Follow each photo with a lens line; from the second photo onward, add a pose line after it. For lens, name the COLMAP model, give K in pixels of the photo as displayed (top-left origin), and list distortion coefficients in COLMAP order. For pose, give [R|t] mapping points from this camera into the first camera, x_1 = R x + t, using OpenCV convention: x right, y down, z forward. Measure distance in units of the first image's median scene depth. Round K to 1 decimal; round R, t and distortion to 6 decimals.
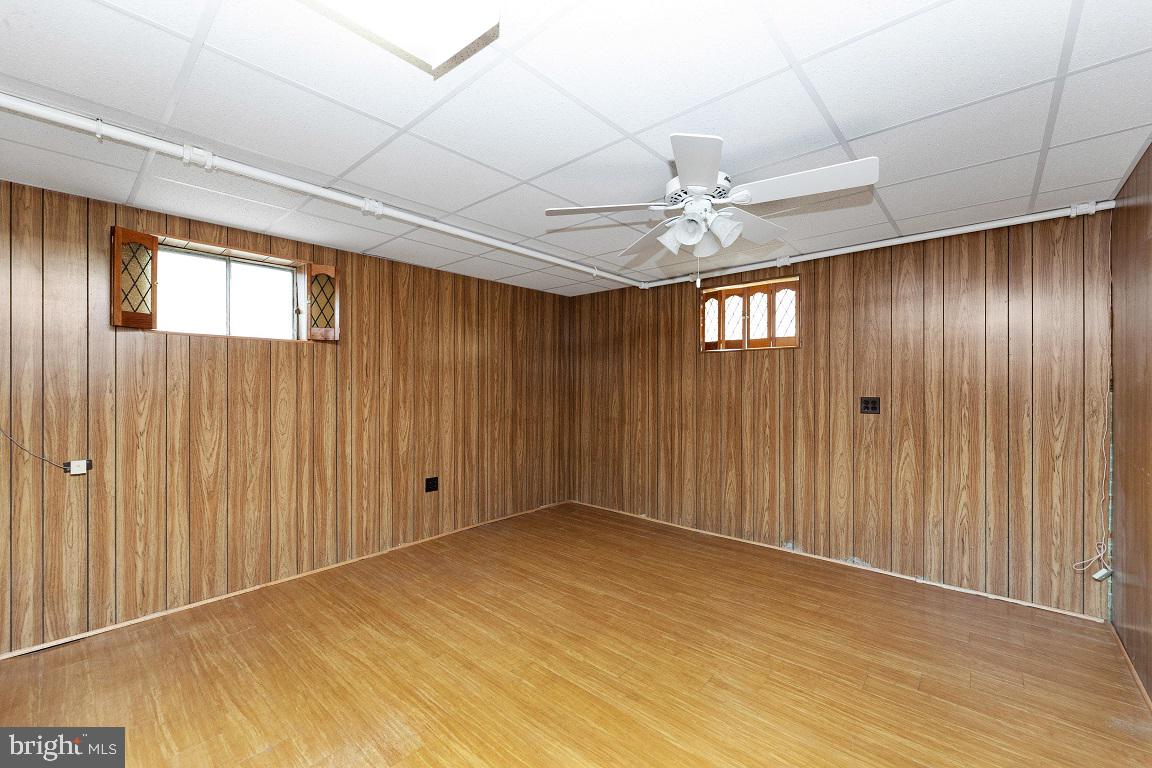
lens RADIAL K [[465.0, 0, 577.5], [0, 465.0, 386.7], [0, 0, 1]] dist [0.000081, -0.000167]
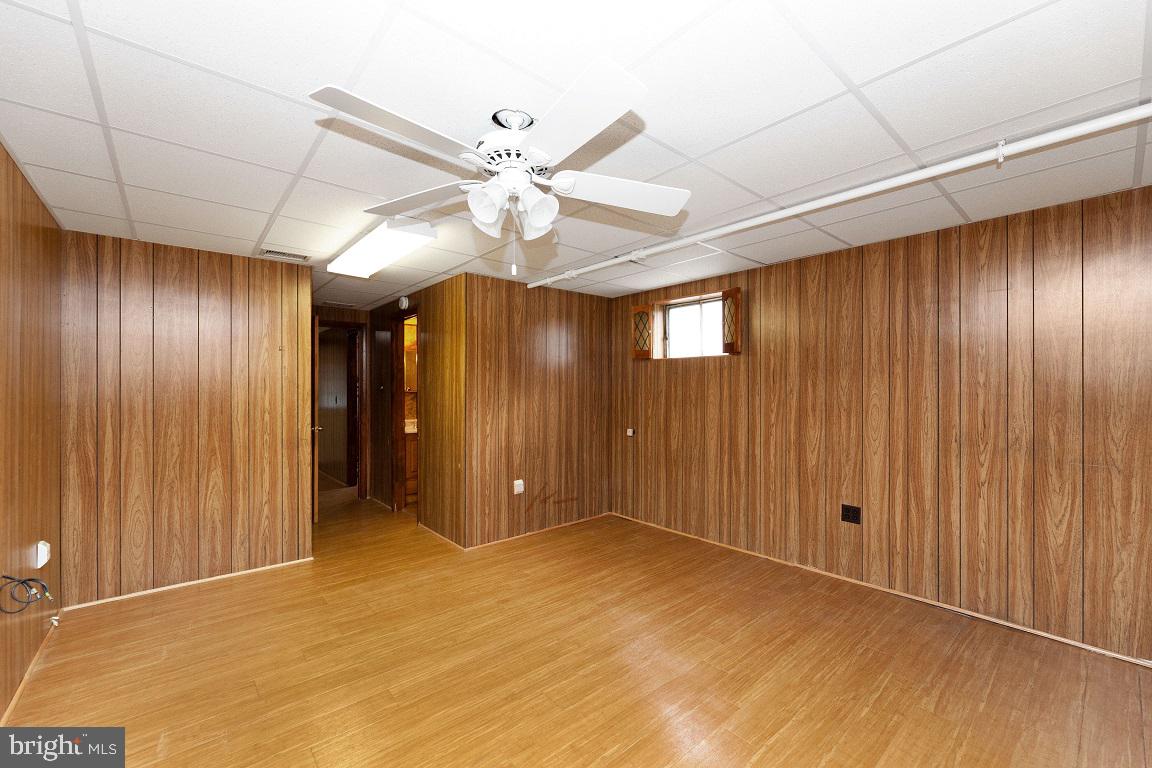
lens RADIAL K [[465.0, 0, 577.3], [0, 465.0, 385.6], [0, 0, 1]] dist [0.000081, -0.000167]
pose [[-0.130909, -0.009687, -0.991347, 0.608672], [-0.004349, 0.999948, -0.009197, -0.004045], [0.991385, 0.003108, -0.130945, 0.694609]]
